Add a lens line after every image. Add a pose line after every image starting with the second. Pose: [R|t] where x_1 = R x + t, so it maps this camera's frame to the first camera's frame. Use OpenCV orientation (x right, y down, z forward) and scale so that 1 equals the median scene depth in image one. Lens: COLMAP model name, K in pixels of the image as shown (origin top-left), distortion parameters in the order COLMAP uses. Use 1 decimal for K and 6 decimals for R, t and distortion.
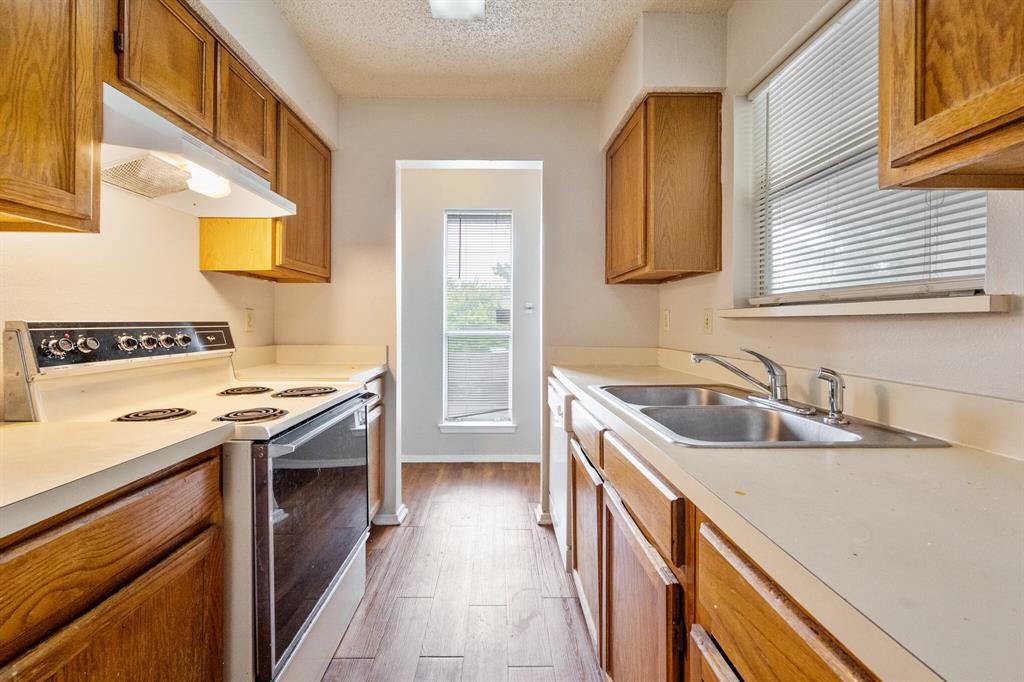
lens RADIAL K [[415.2, 0, 501.7], [0, 415.2, 328.1], [0, 0, 1]] dist [0.003308, 0.000862]
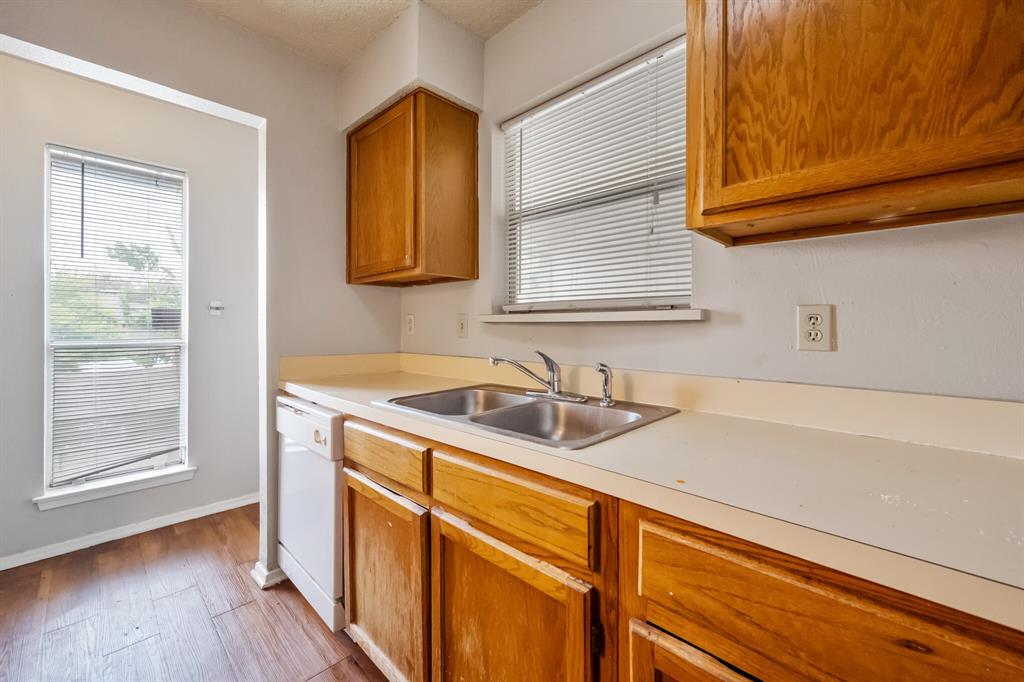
lens RADIAL K [[415.2, 0, 510.4], [0, 415.2, 330.9], [0, 0, 1]] dist [0.003308, 0.000862]
pose [[0.708739, -0.011523, 0.705377, -0.186152], [0.012628, 0.999914, 0.003646, -0.005912], [-0.705358, 0.006324, 0.708823, 0.185769]]
